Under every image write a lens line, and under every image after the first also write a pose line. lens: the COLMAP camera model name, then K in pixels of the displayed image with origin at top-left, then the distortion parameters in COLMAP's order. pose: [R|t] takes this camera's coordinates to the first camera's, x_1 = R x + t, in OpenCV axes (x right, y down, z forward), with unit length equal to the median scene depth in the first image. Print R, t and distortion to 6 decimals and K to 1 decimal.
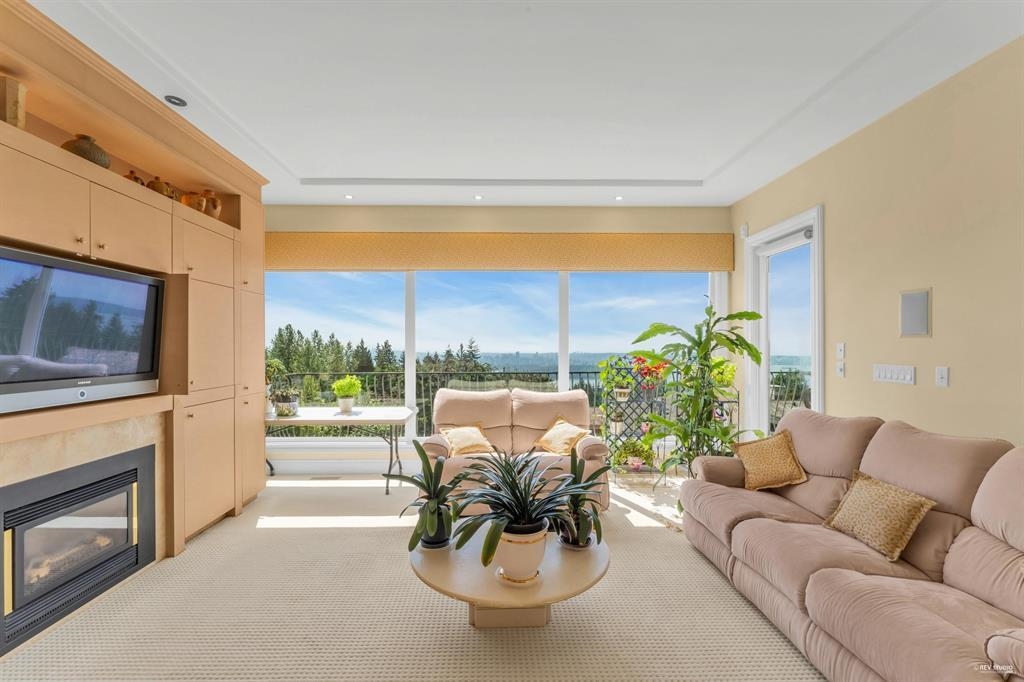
lens RADIAL K [[444.4, 0, 504.7], [0, 444.4, 348.0], [0, 0, 1]] dist [-0.004056, 0.000349]
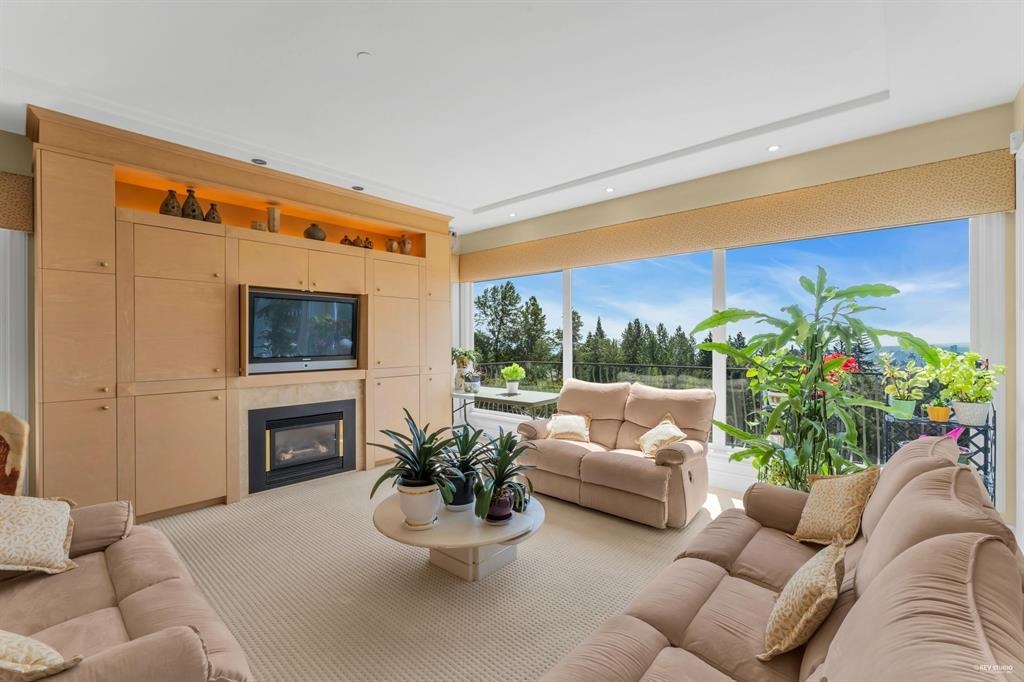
lens RADIAL K [[444.4, 0, 505.3], [0, 444.4, 338.2], [0, 0, 1]] dist [-0.004056, 0.000349]
pose [[0.728450, -0.005287, -0.685079, 0.580378], [0.001279, 0.999979, -0.006358, 0.002089], [0.685098, 0.003755, 0.728441, 0.138596]]
